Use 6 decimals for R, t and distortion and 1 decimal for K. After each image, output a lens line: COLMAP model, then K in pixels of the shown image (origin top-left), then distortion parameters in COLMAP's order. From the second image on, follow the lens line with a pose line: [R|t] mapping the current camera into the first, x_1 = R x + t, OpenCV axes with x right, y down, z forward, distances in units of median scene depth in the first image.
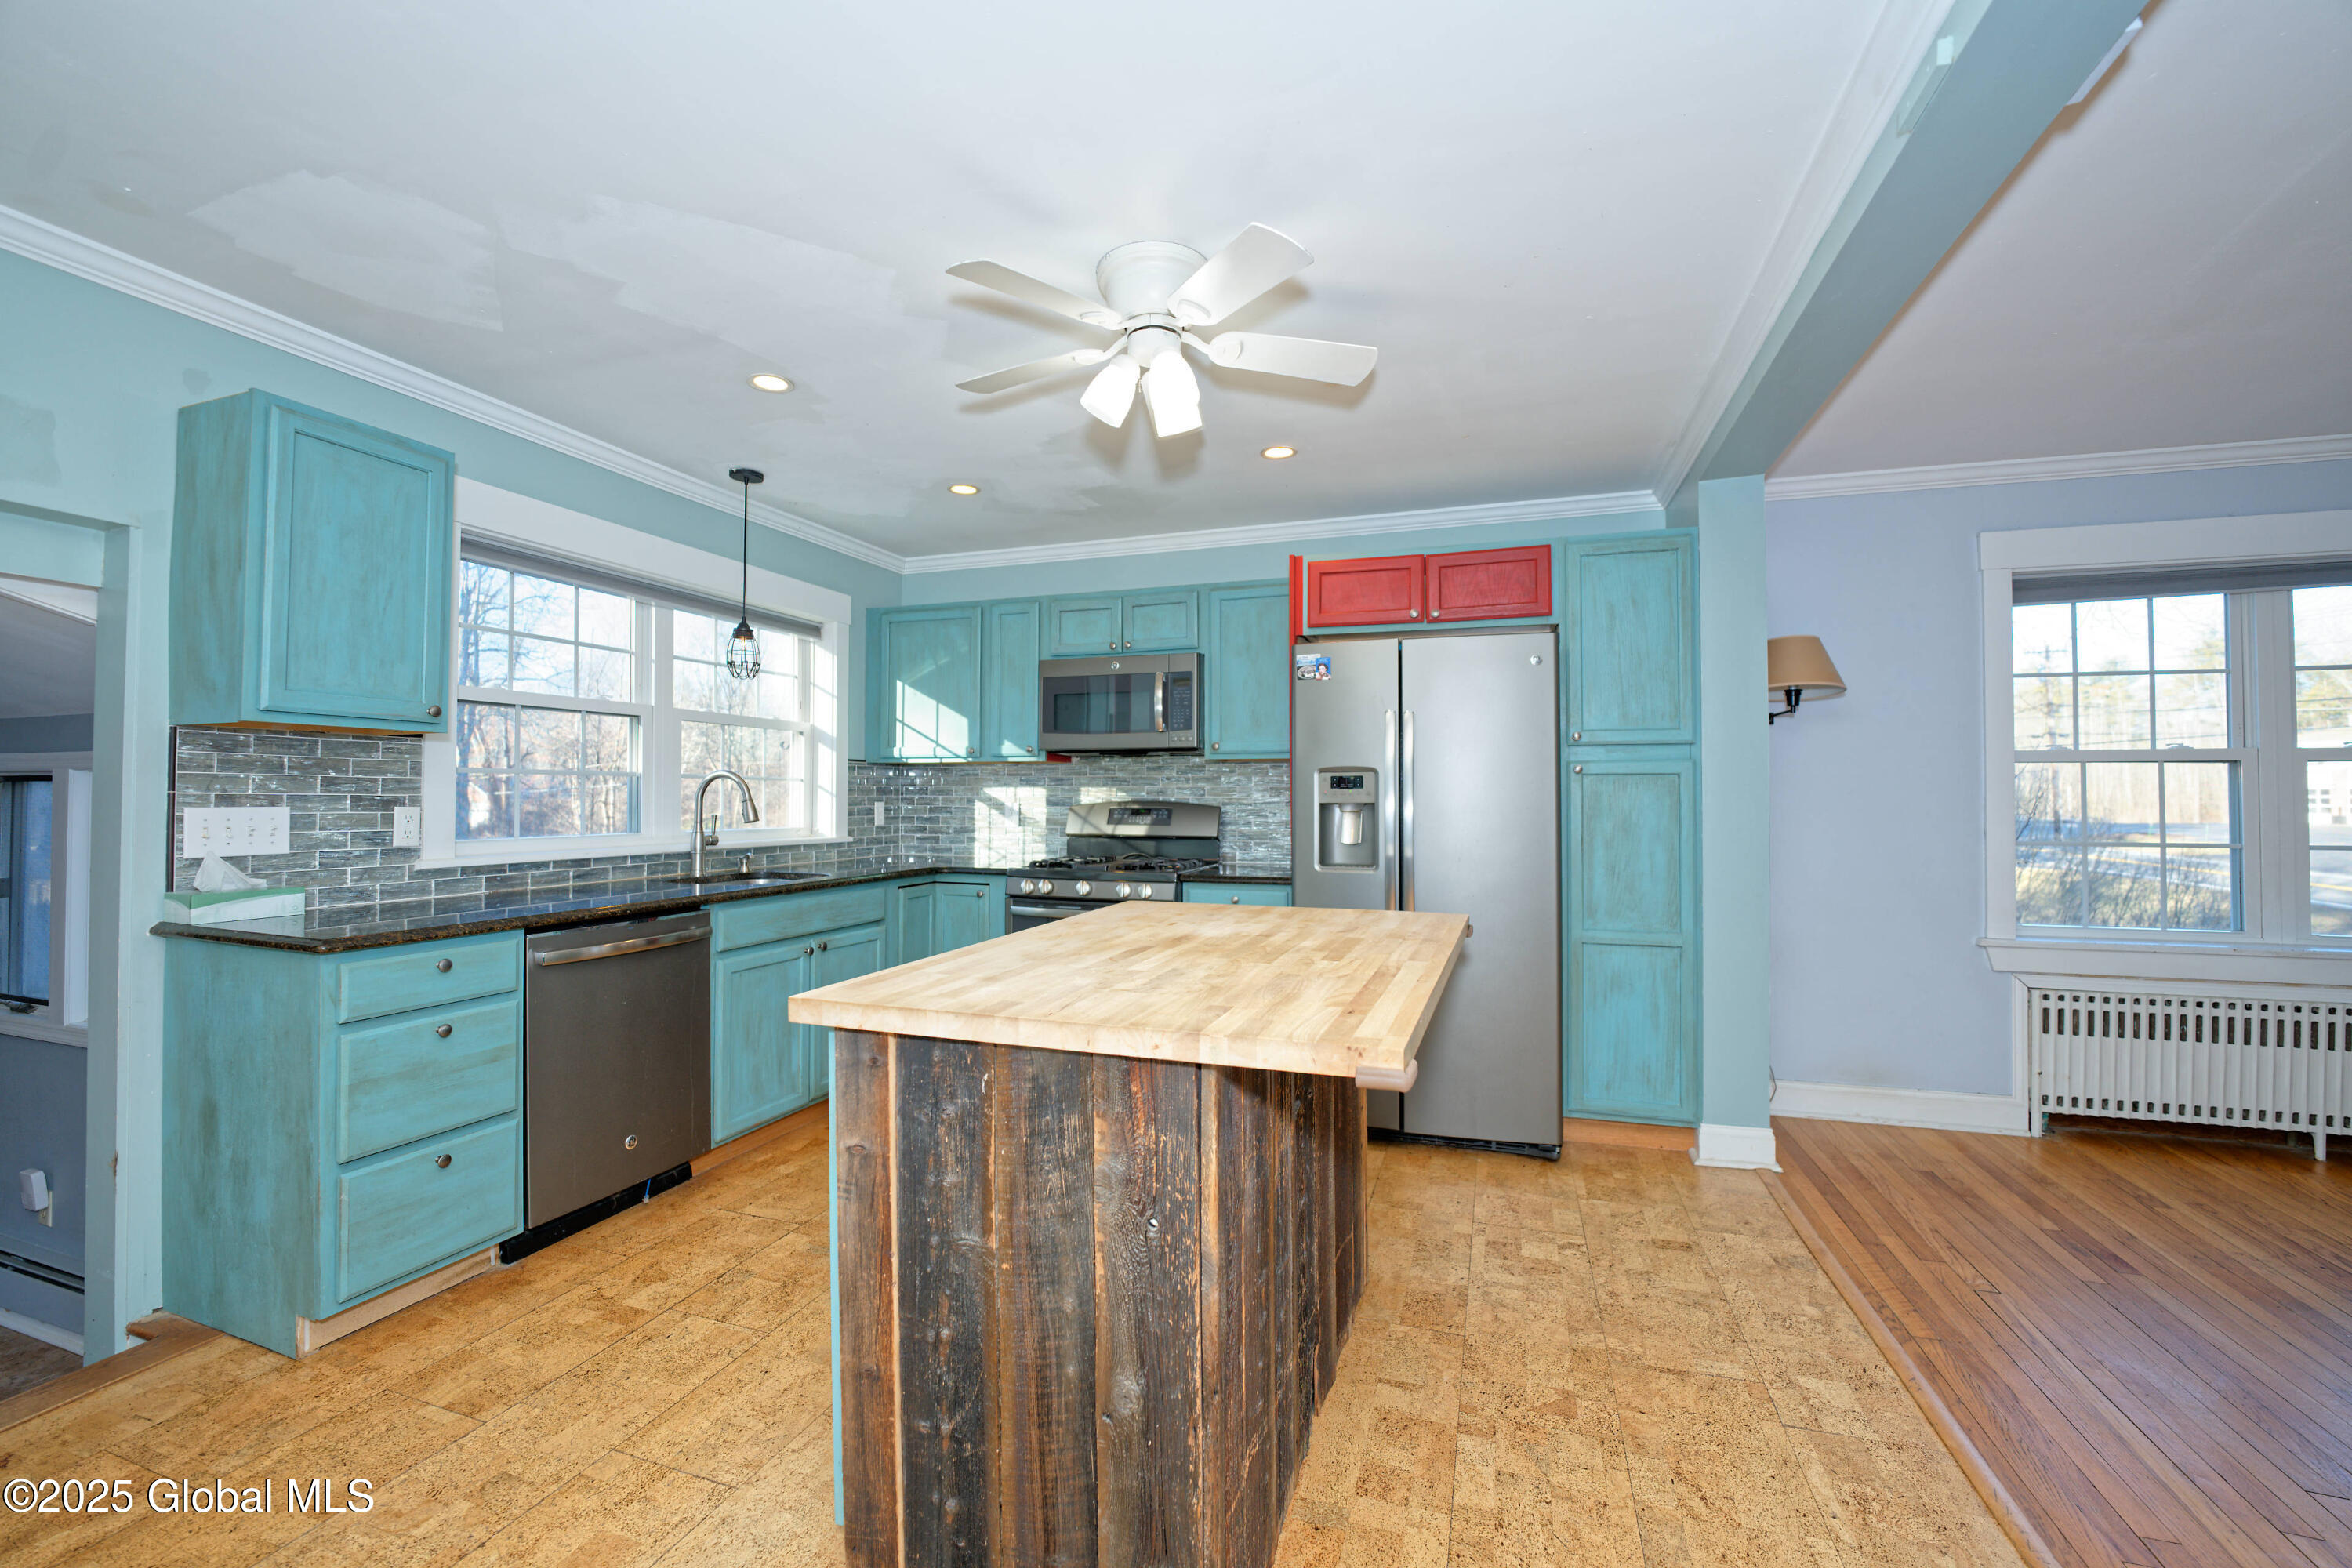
lens RADIAL K [[956.6, 0, 1181.8], [0, 956.6, 777.7], [0, 0, 1]] dist [-0.035548, 0.007532]
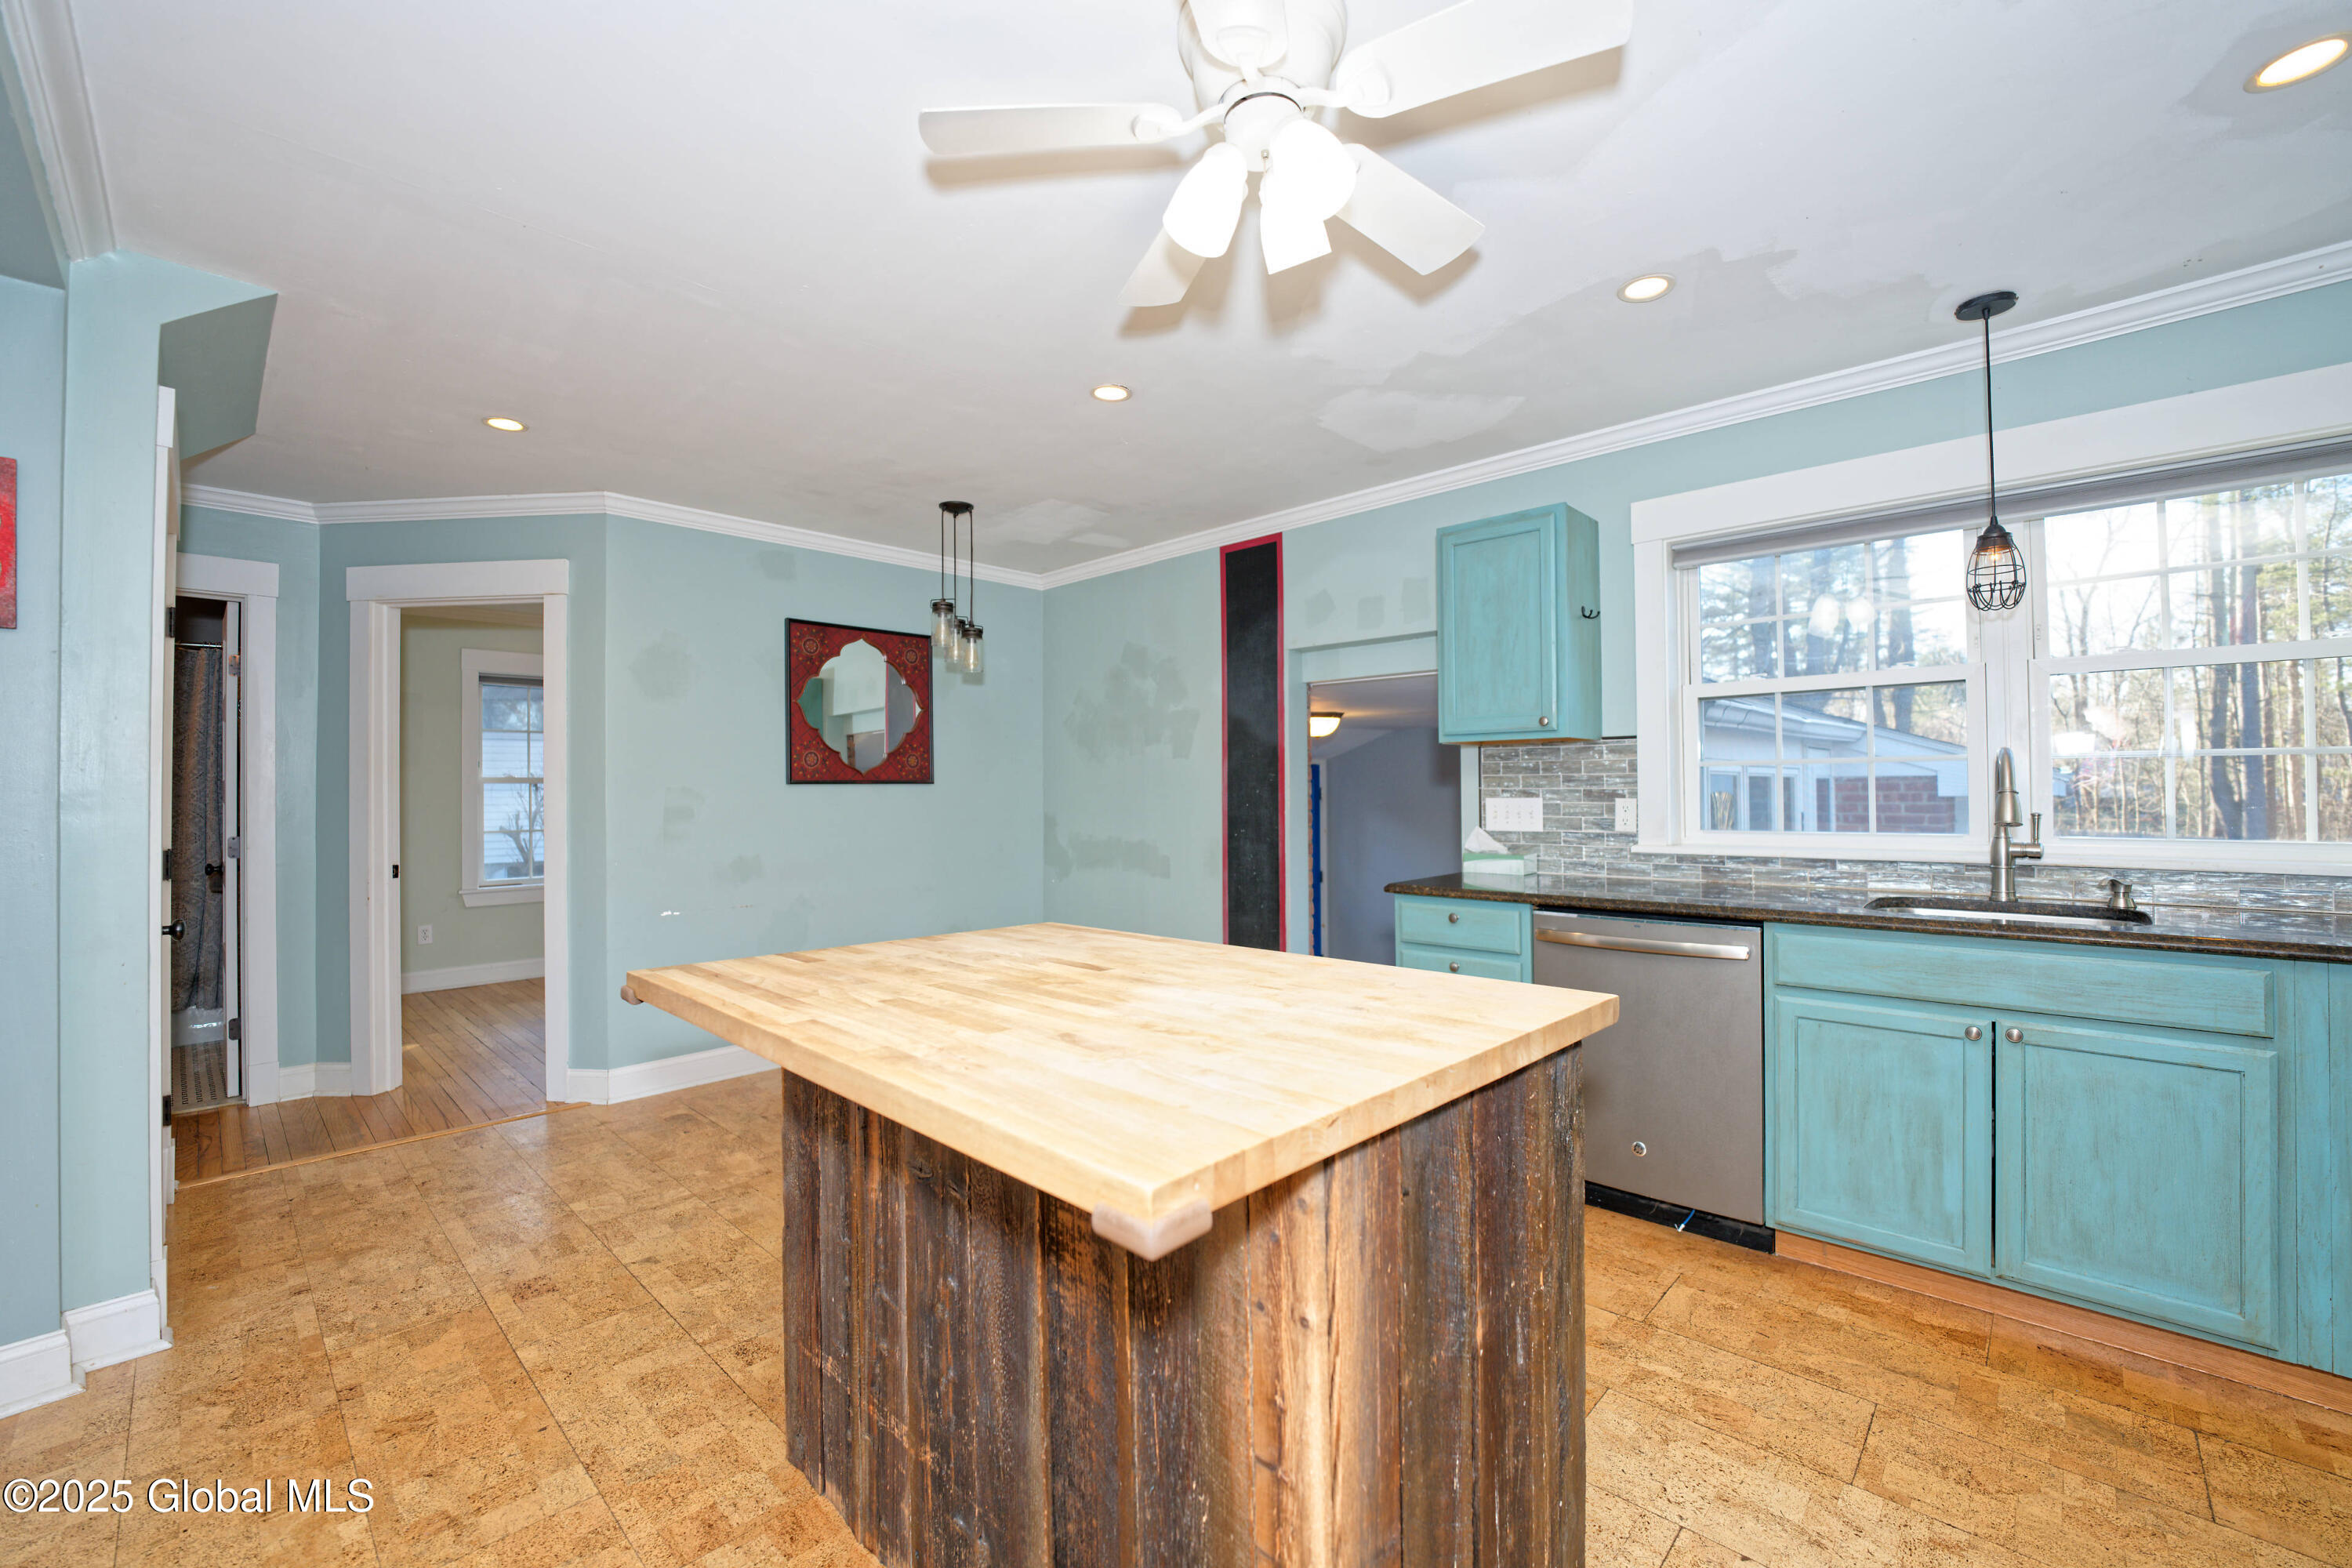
lens RADIAL K [[956.2, 0, 1169.7], [0, 956.2, 782.2], [0, 0, 1]] dist [-0.026661, 0.000046]
pose [[-0.429685, -0.007291, -0.902949, 0.389308], [0.025157, 0.999483, -0.020042, 0.015650], [0.902628, -0.031327, -0.429279, 0.776626]]
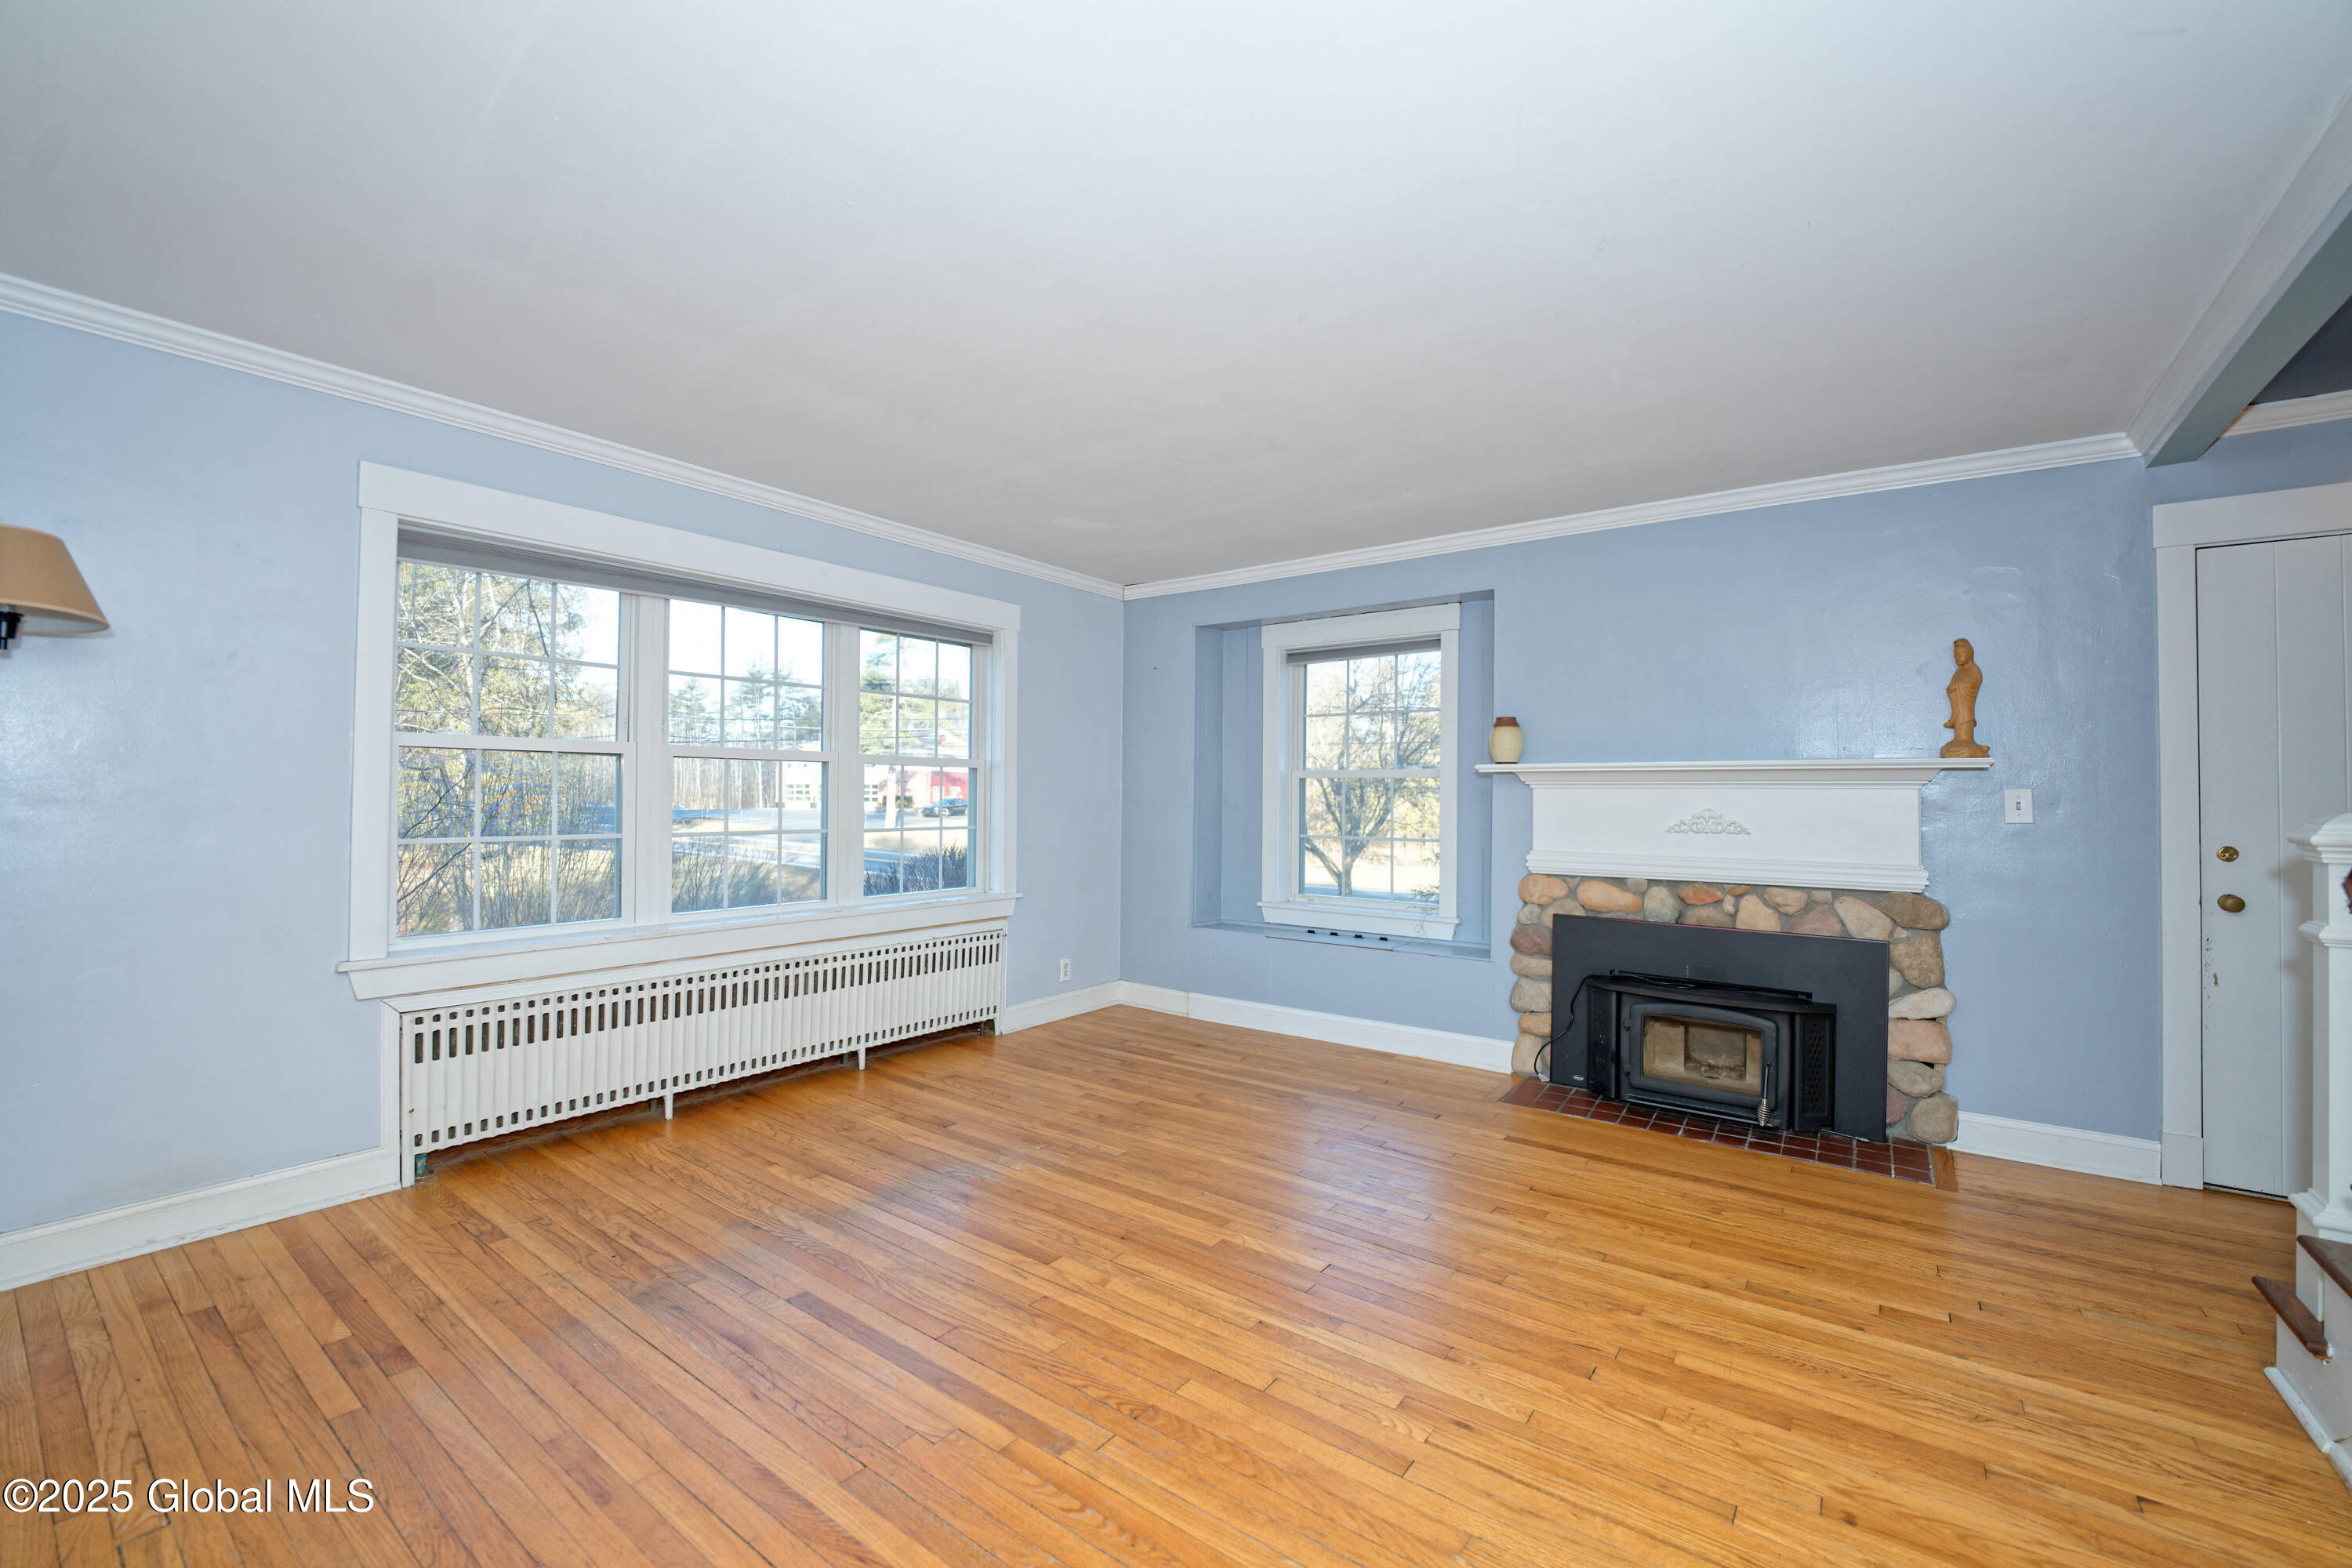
lens RADIAL K [[956.2, 0, 1169.7], [0, 956.2, 782.2], [0, 0, 1]] dist [-0.026661, 0.000046]
pose [[0.314778, 0.012785, 0.949079, 0.316889], [-0.025258, 0.999668, -0.005089, 0.003426], [-0.948829, -0.022370, 0.314997, 0.076861]]
